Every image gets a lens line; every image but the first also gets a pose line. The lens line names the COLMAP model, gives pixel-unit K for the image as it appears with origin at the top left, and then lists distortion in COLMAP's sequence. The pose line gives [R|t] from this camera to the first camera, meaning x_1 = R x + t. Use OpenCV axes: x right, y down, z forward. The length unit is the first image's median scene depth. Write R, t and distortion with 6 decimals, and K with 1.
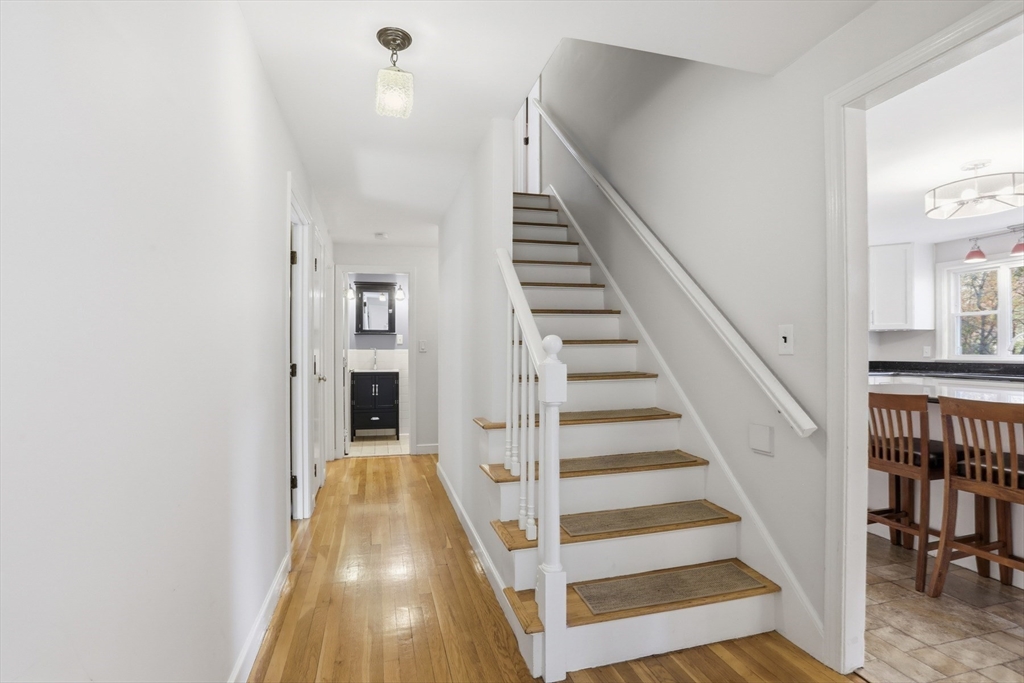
lens RADIAL K [[492.8, 0, 510.5], [0, 492.8, 342.4], [0, 0, 1]] dist [-0.020876, 0.000799]
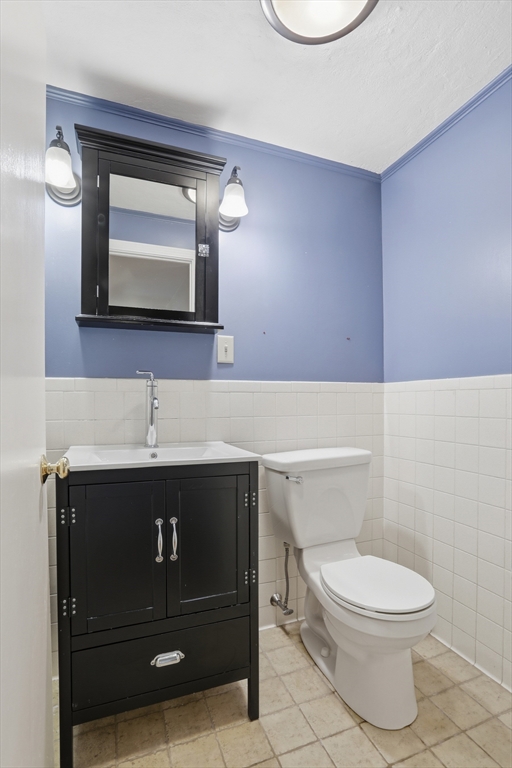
lens RADIAL K [[369.6, 0, 258.0], [0, 369.6, 387.3], [0, 0, 1]] dist [-0.020876, 0.000799]
pose [[0.993861, -0.016136, 0.109454, -0.239892], [0.019245, 0.999439, -0.027400, 0.027519], [-0.108951, 0.029338, 0.993614, 0.785714]]
